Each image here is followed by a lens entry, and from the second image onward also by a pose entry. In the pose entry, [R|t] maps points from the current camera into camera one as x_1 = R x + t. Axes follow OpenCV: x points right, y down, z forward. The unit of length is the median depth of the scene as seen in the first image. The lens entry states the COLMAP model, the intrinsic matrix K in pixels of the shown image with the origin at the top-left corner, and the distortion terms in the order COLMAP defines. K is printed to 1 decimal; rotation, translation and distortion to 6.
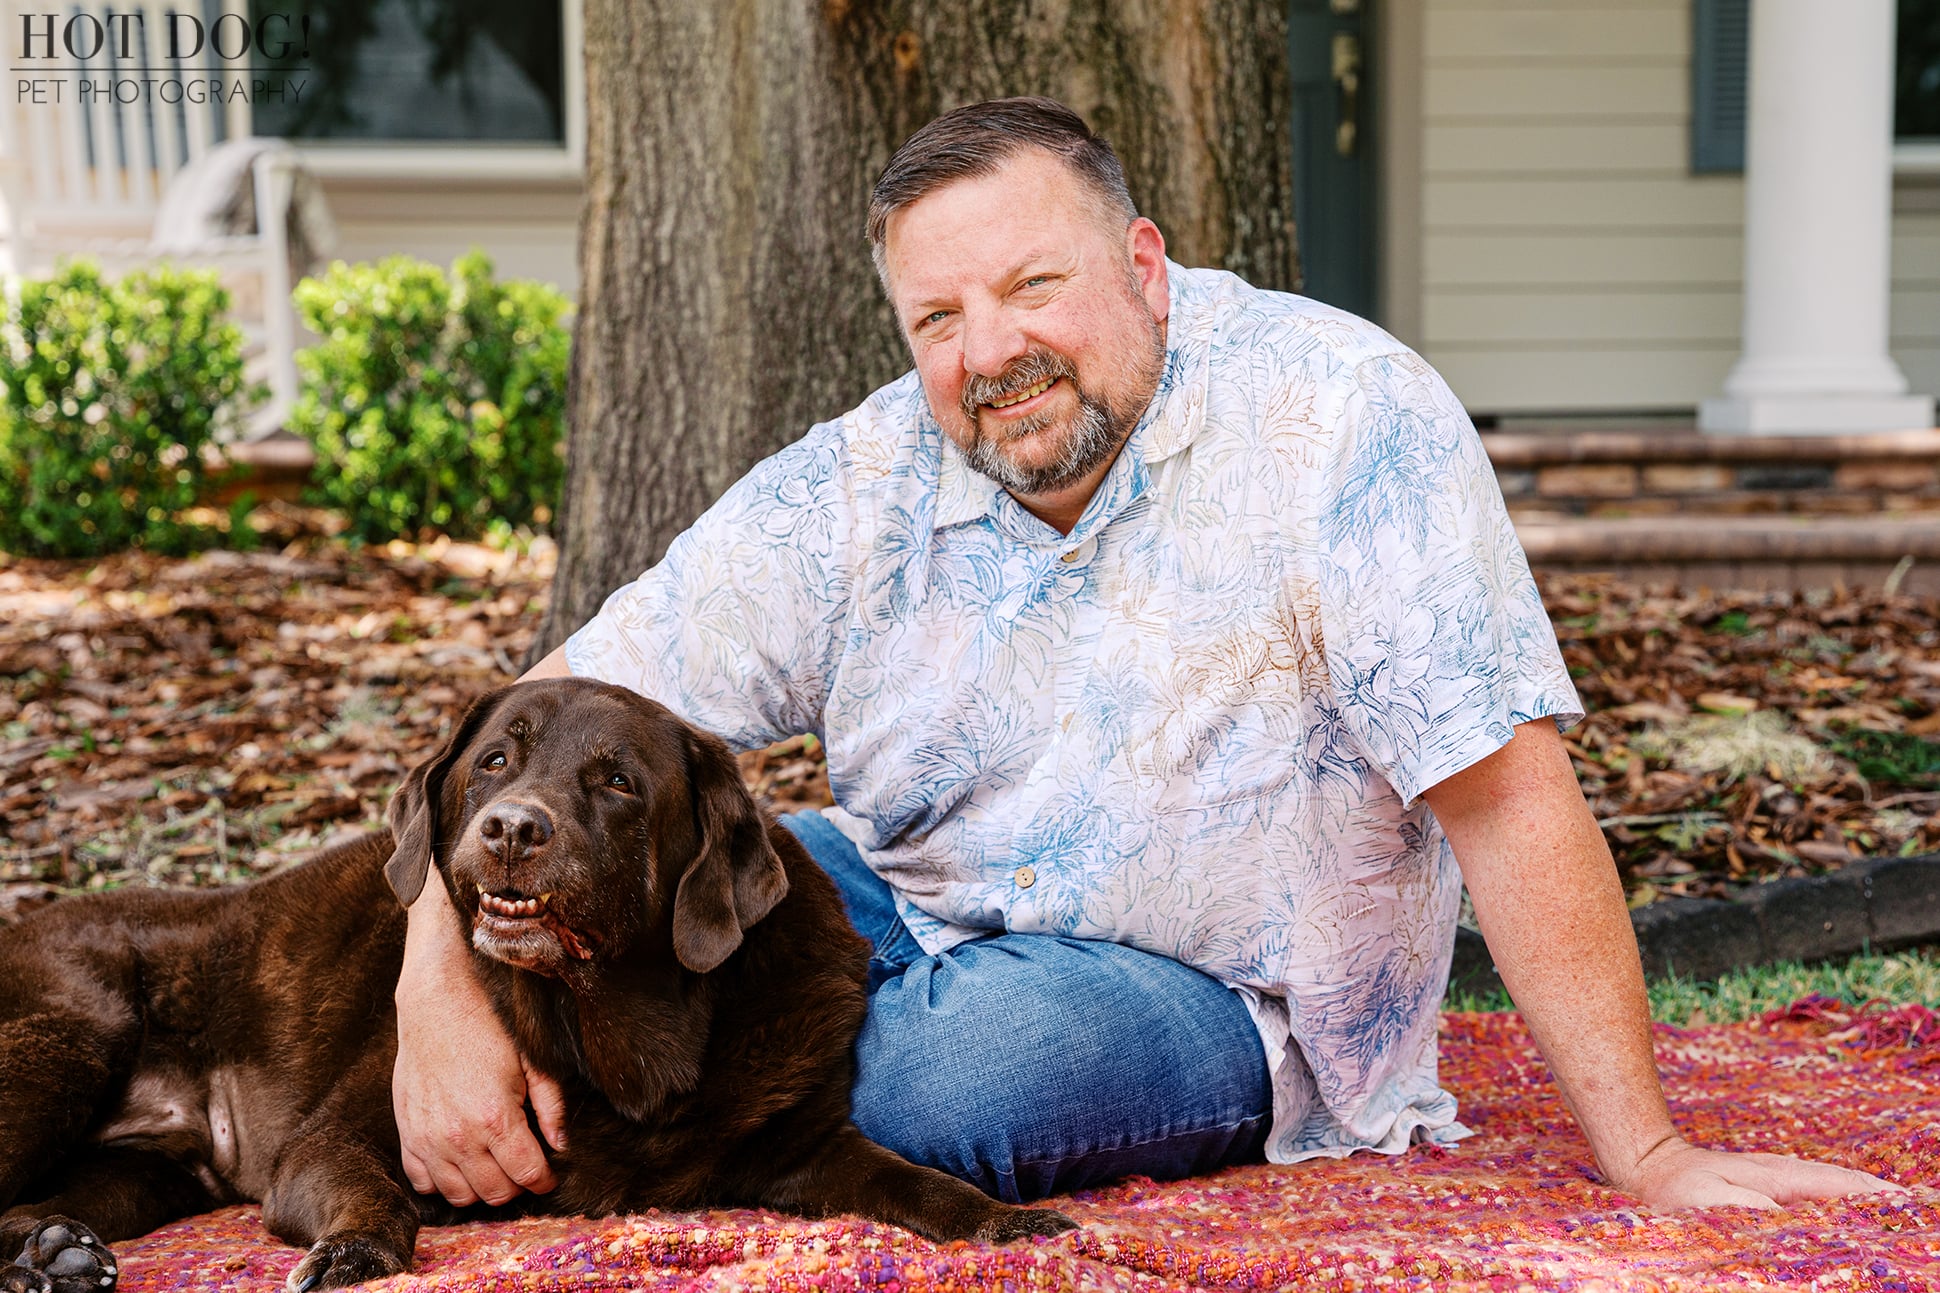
lens RADIAL K [[3332.8, 0, 965.7], [0, 3332.8, 608.5], [0, 0, 1]] dist [0.157699, 0.000000]
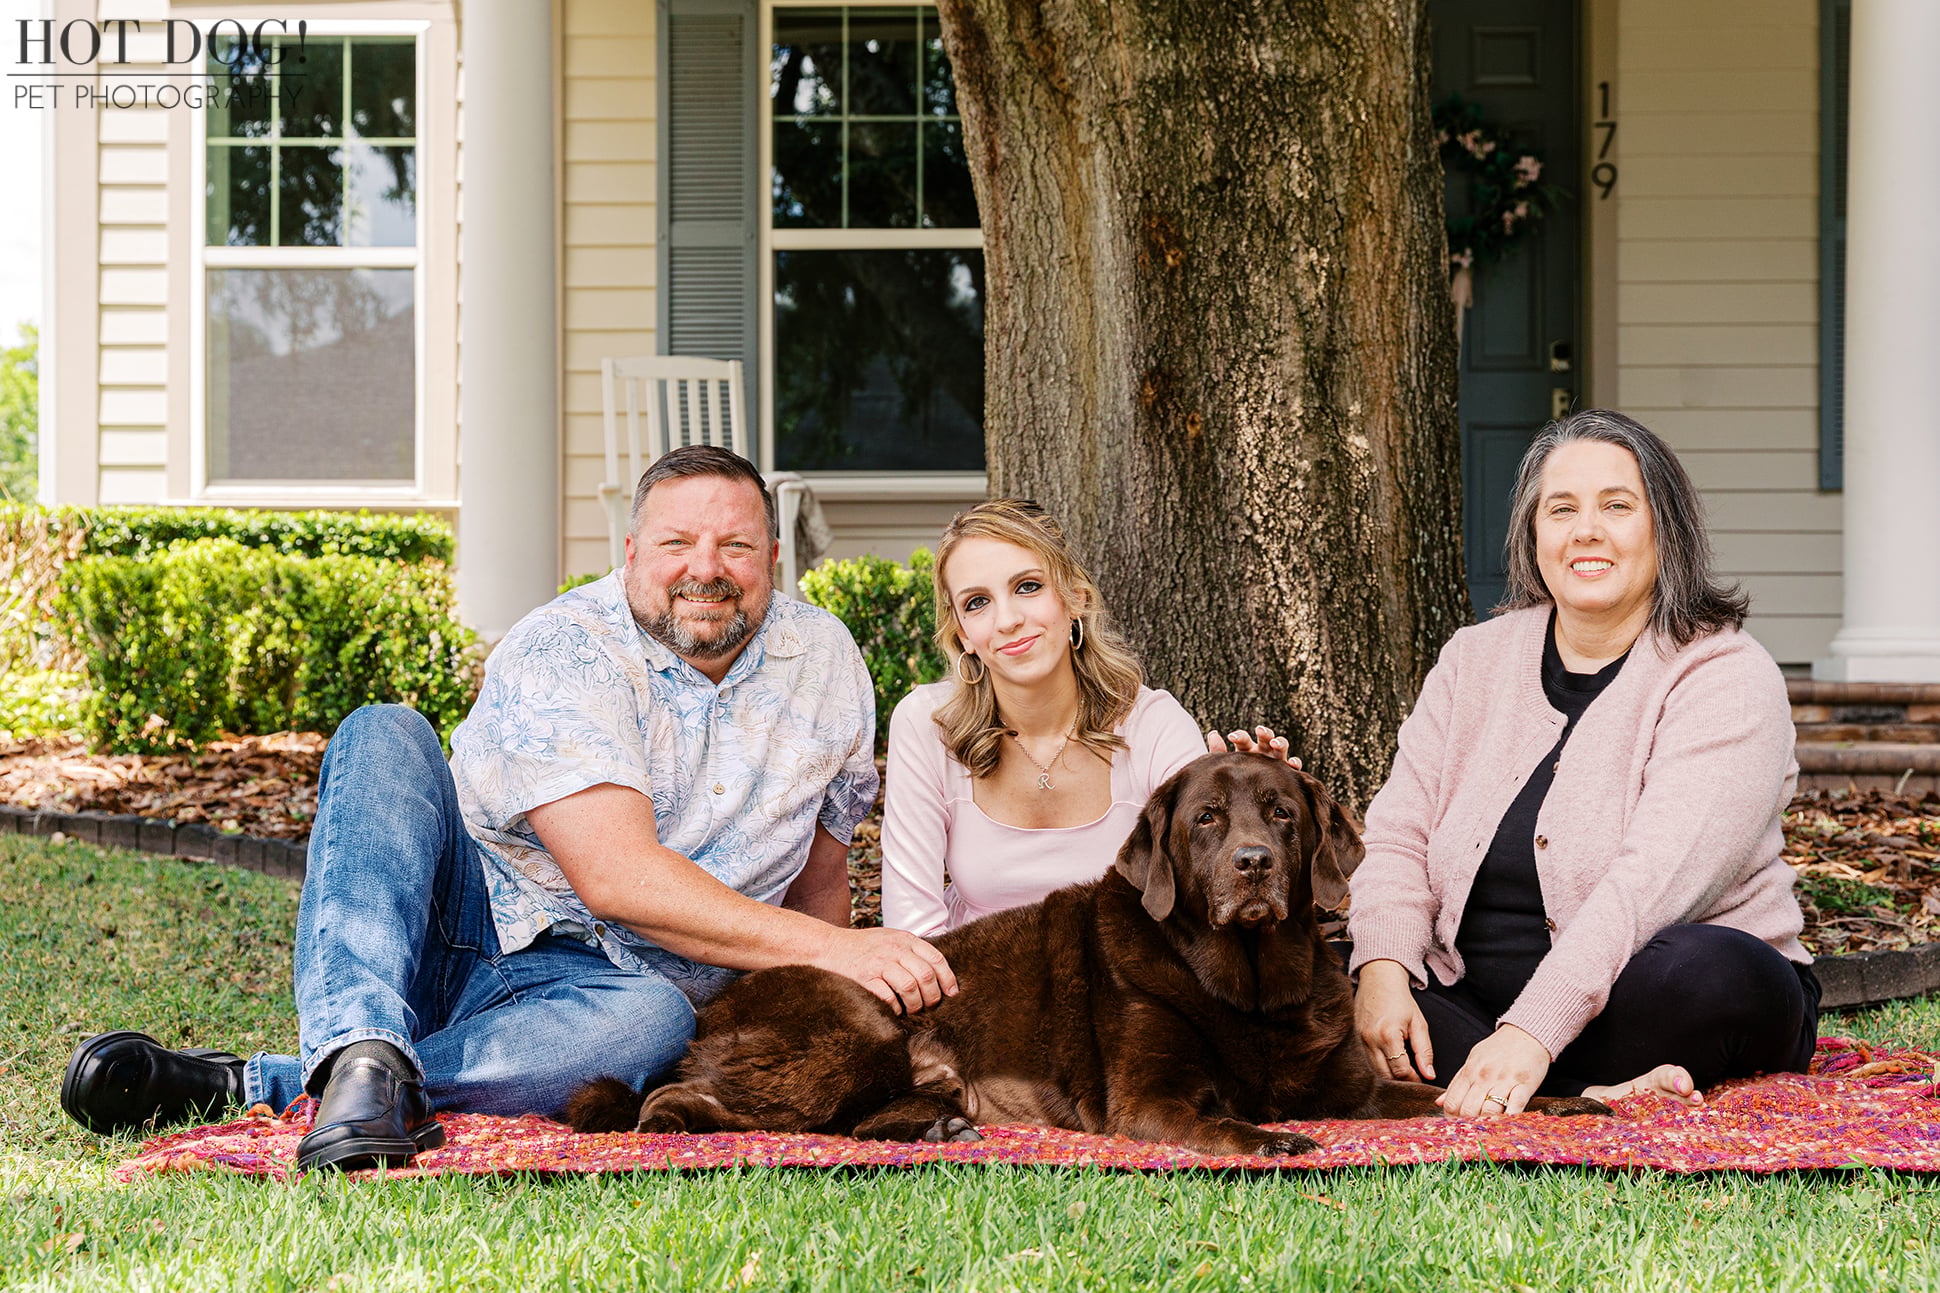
lens RADIAL K [[2531.4, 0, 989.9], [0, 2531.4, 699.7], [0, 0, 1]] dist [-0.004074, 0.000000]
pose [[0.992463, 0.006861, -0.122350, 0.030604], [-0.012215, 0.998998, -0.043056, 0.008882], [0.121932, 0.044226, 0.991553, -0.142243]]
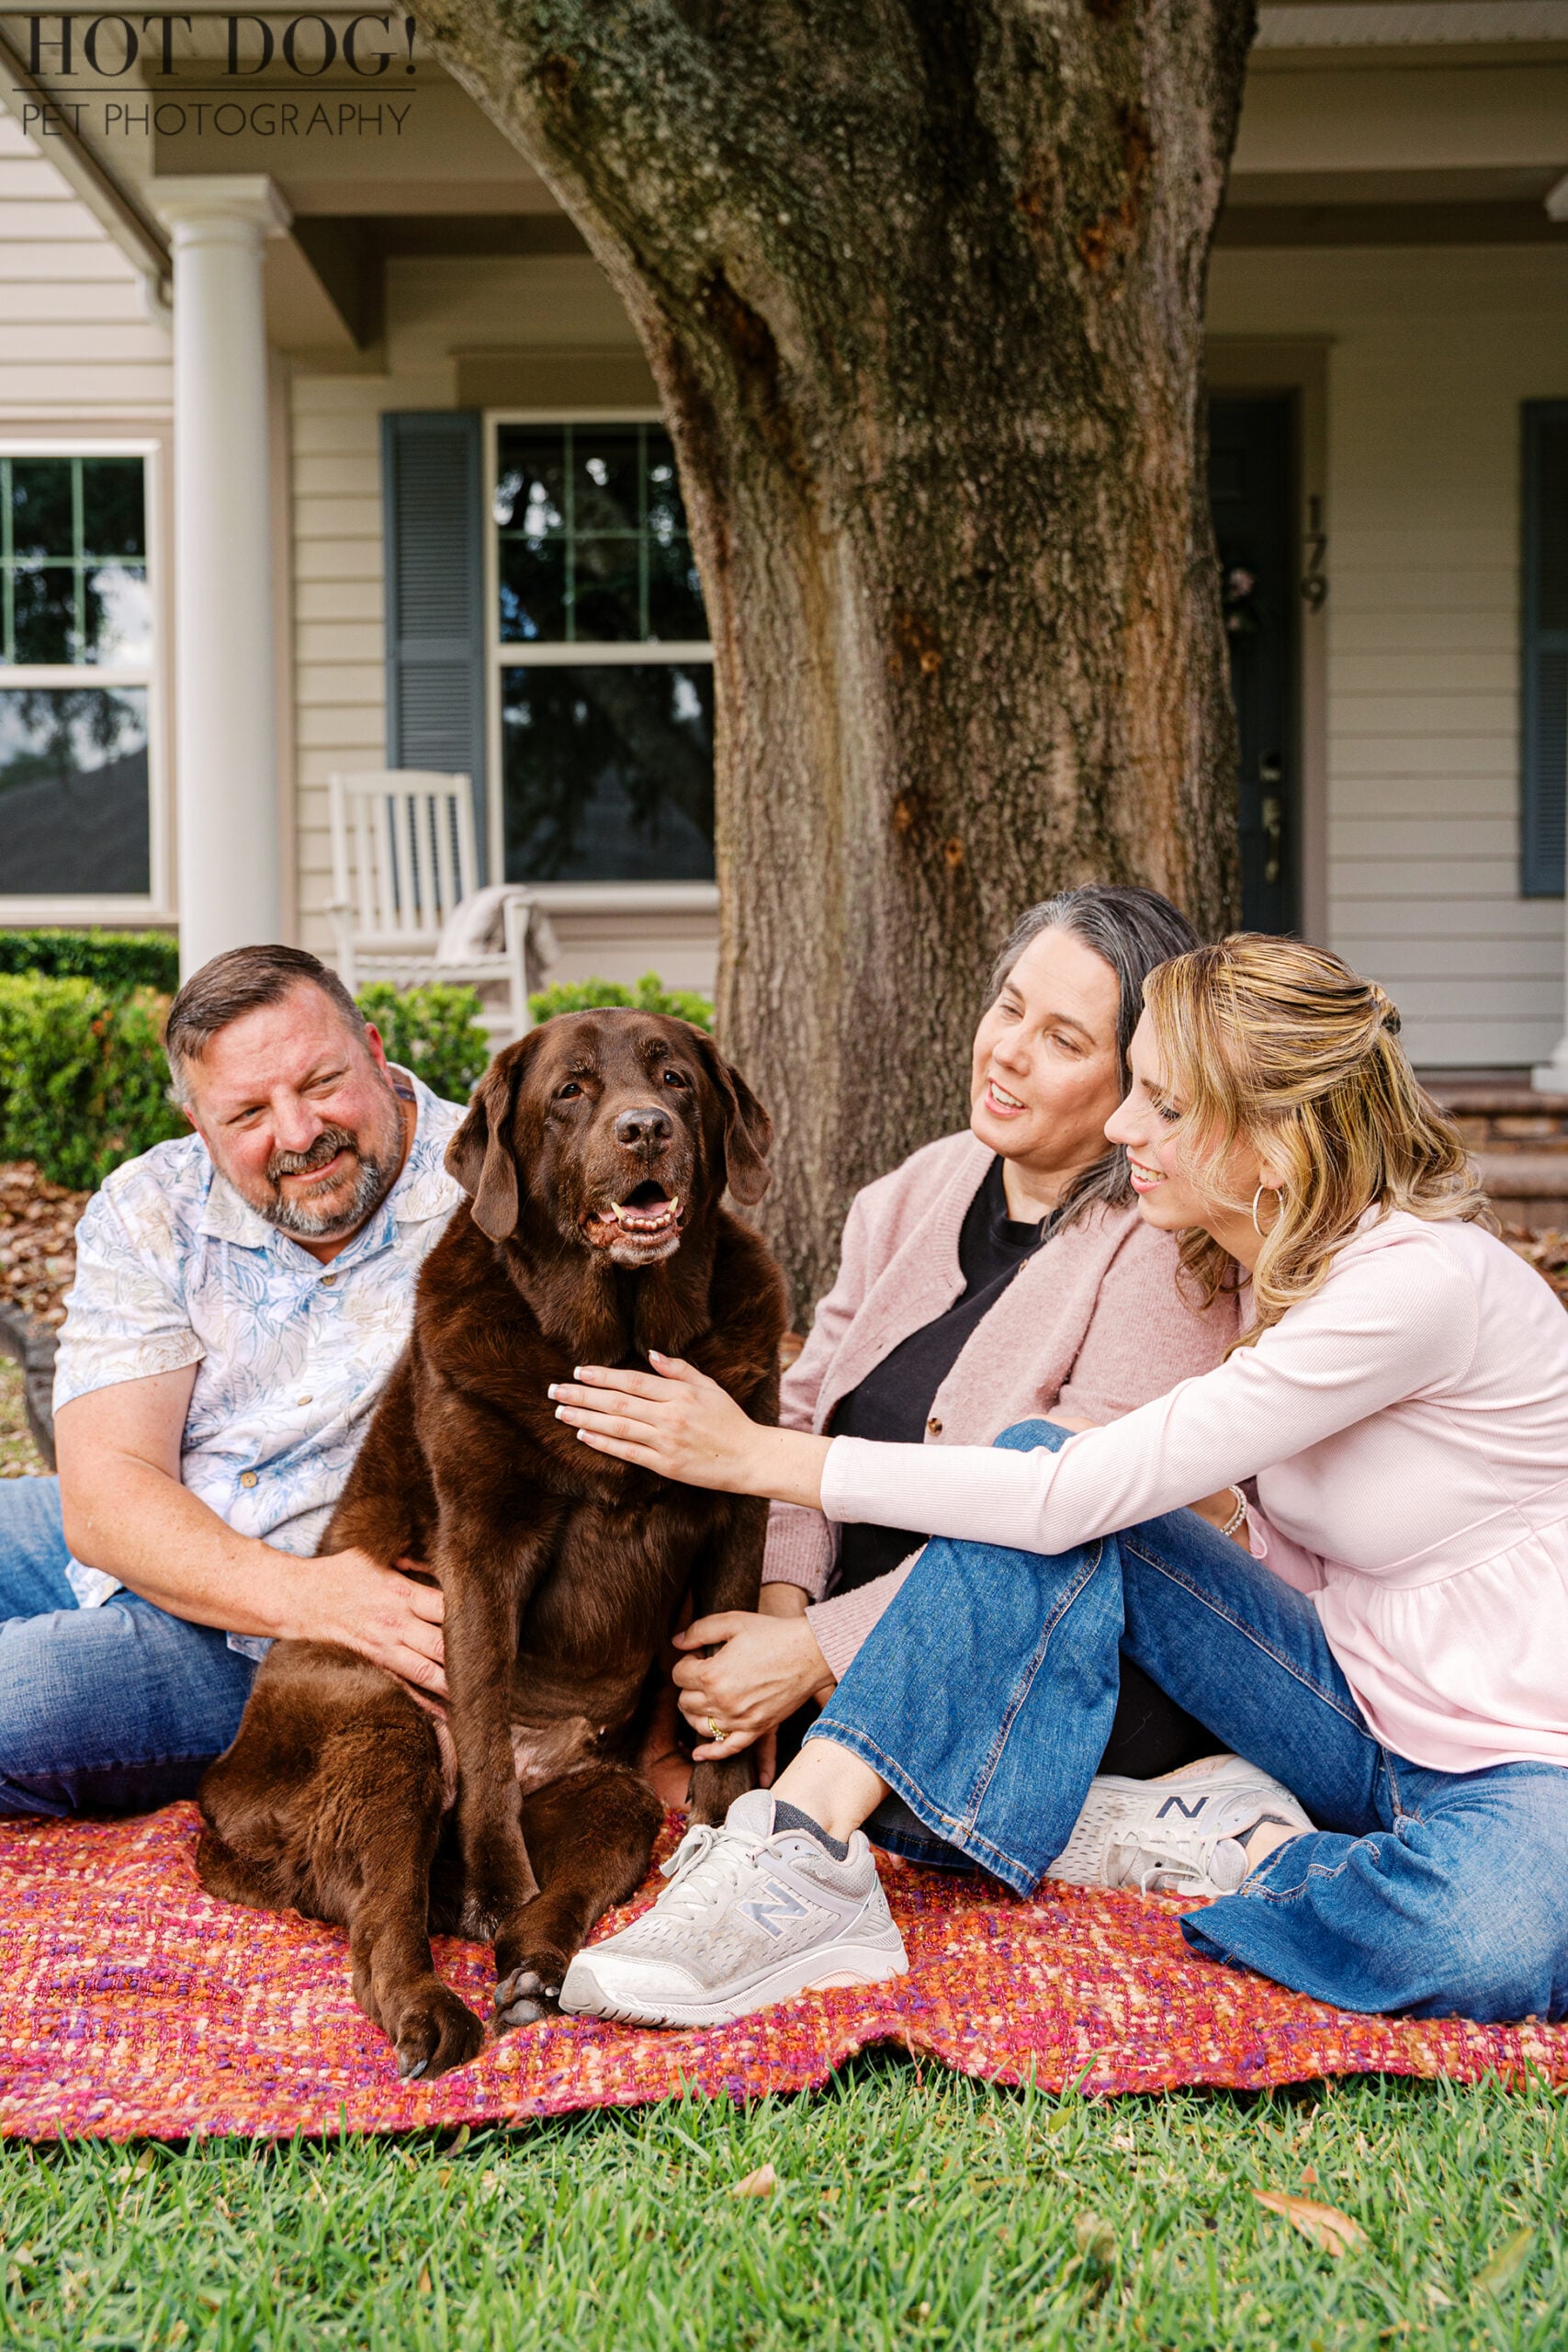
lens RADIAL K [[2315.6, 0, 778.2], [0, 2315.6, 1165.2], [0, 0, 1]] dist [-0.034041, 0.000000]
pose [[0.995424, 0.000822, -0.095549, 0.000885], [-0.001535, 0.999972, -0.007390, -0.032237], [0.095540, 0.007503, 0.995397, 0.065356]]
